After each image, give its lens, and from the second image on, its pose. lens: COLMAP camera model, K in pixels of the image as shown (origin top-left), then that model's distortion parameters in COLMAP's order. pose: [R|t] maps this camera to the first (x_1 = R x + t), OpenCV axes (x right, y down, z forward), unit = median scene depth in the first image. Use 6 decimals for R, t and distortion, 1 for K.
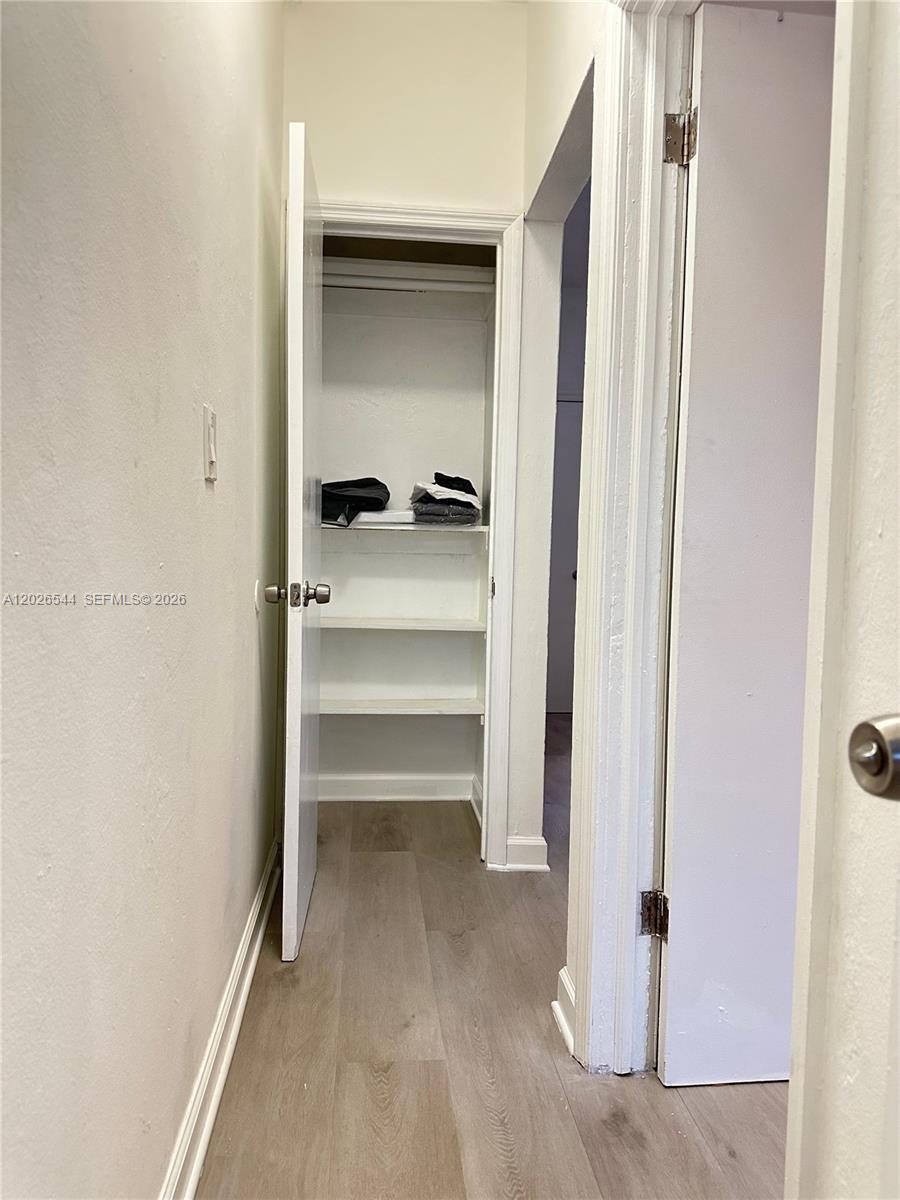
lens RADIAL K [[839.8, 0, 455.2], [0, 839.8, 601.0], [0, 0, 1]] dist [0.100153, -0.134448]
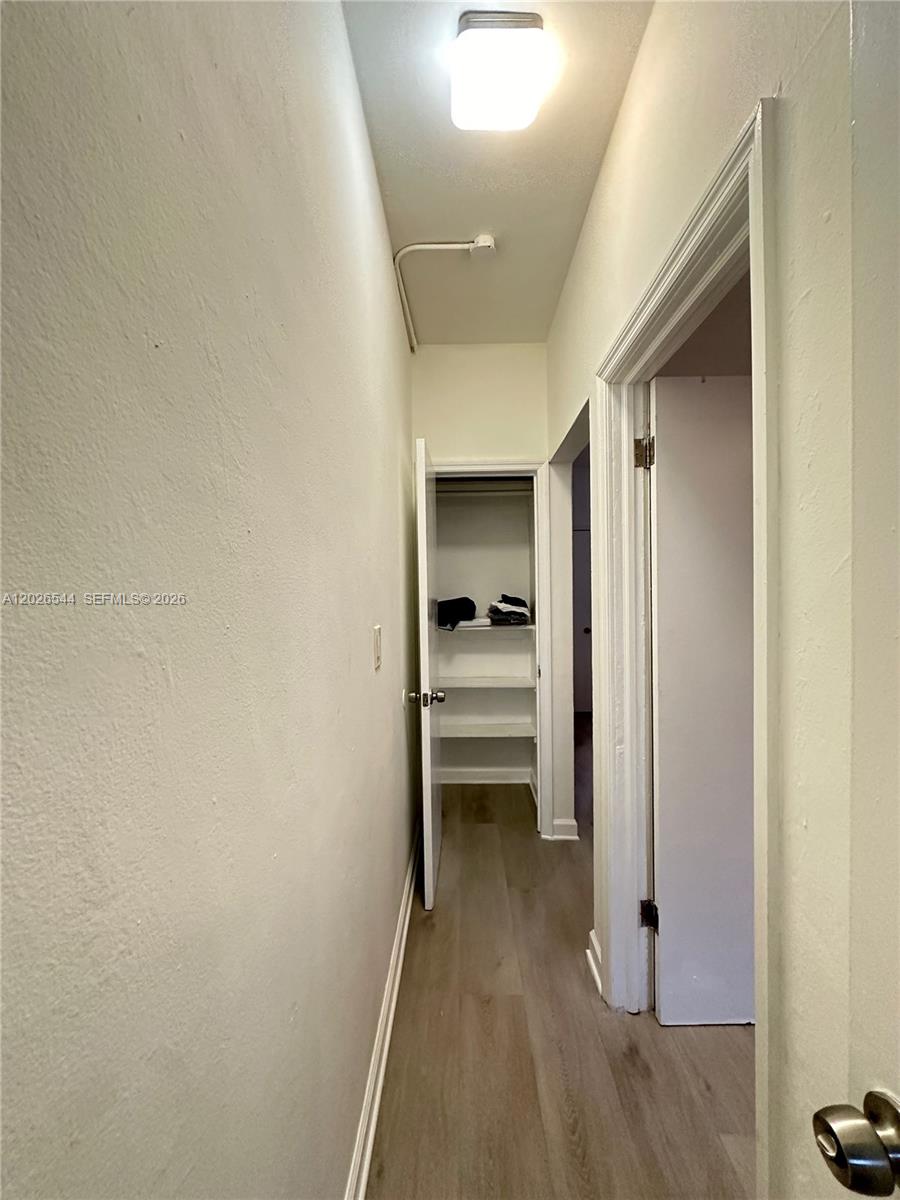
lens RADIAL K [[478.8, 0, 458.0], [0, 478.8, 598.7], [0, 0, 1]] dist [0.000249, -0.000058]
pose [[0.993013, -0.034838, -0.112742, -0.004752], [0.030661, 0.998785, -0.038575, -0.171432], [0.113949, 0.034849, 0.992875, 0.020267]]
